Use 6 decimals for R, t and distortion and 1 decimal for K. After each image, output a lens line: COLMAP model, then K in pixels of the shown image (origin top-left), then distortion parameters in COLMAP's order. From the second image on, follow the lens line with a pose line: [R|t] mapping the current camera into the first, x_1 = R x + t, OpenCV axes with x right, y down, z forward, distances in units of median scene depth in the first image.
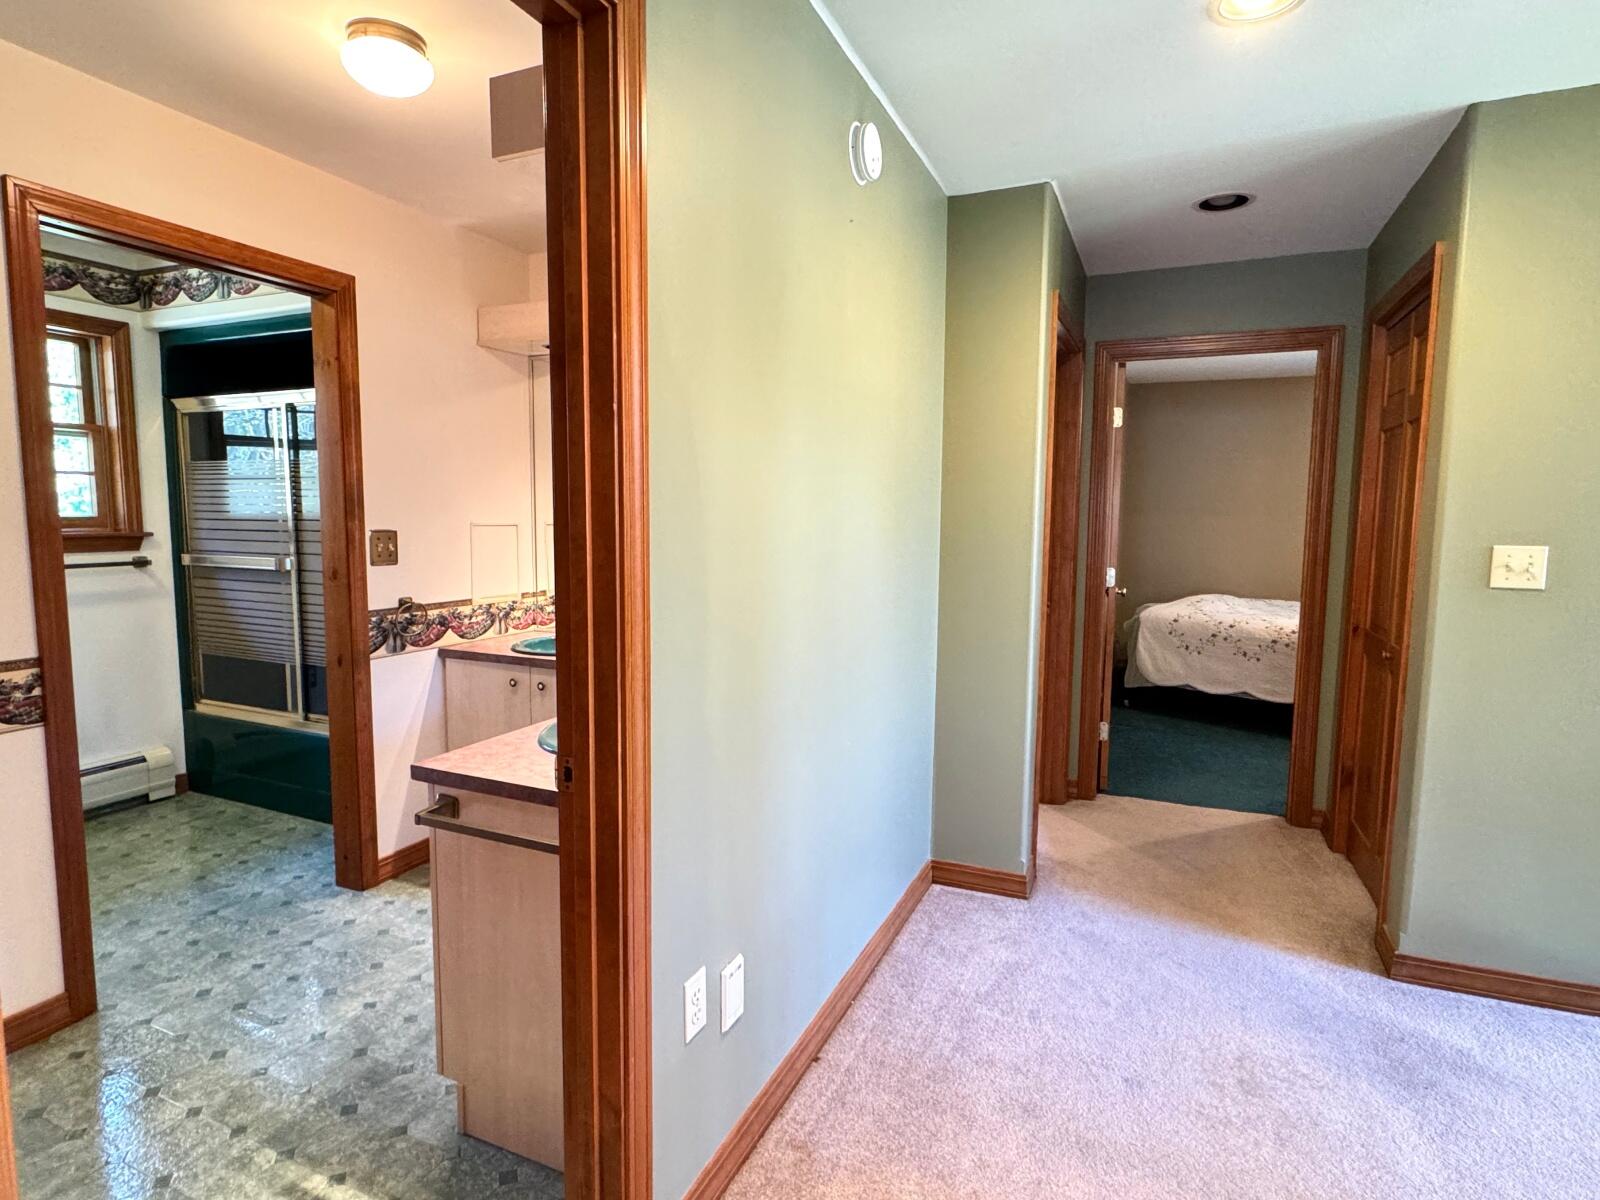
lens RADIAL K [[854.1, 0, 795.6], [0, 854.1, 596.8], [0, 0, 1]] dist [-0.000181, -0.001199]
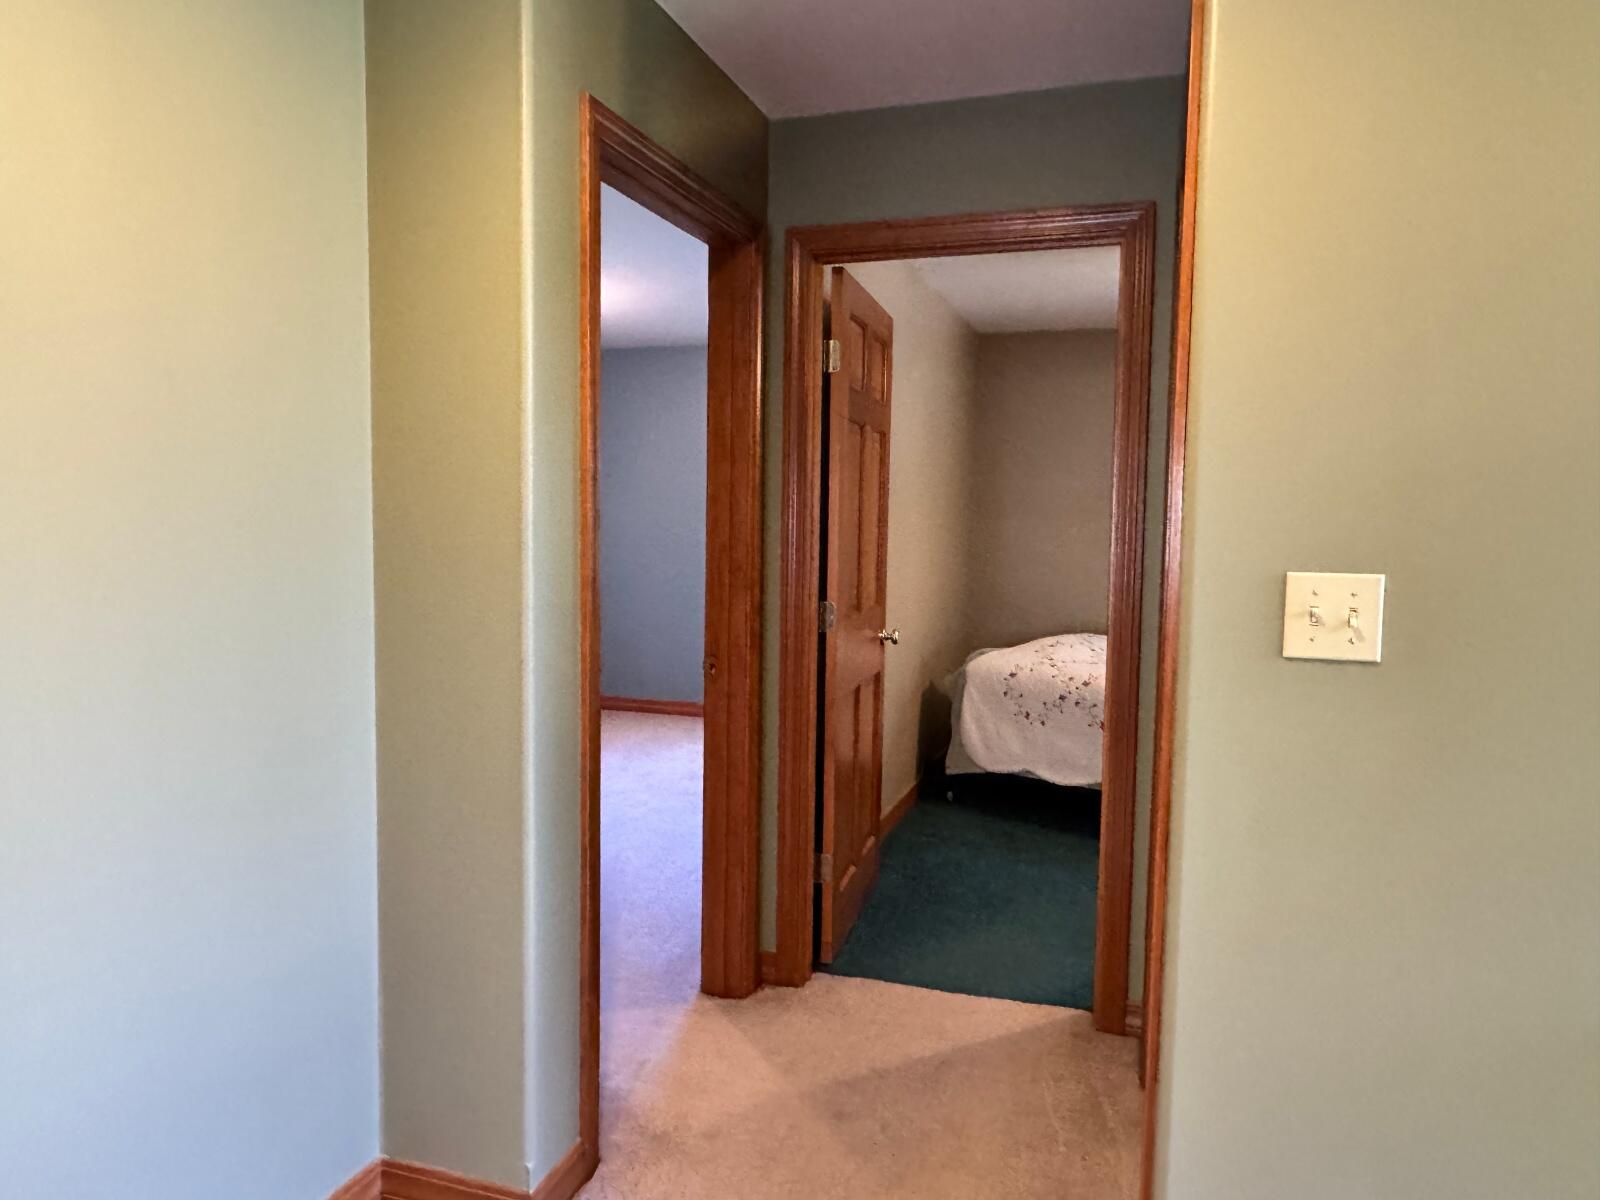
lens RADIAL K [[1076.9, 0, 800.0], [0, 1076.9, 600.0], [0, 0, 1]] dist [-0.004185, -0.000707]
pose [[0.995416, -0.001613, 0.095630, 0.312725], [0.003810, 0.999733, -0.022791, -0.020234], [-0.095568, 0.023051, 0.995156, 0.267852]]
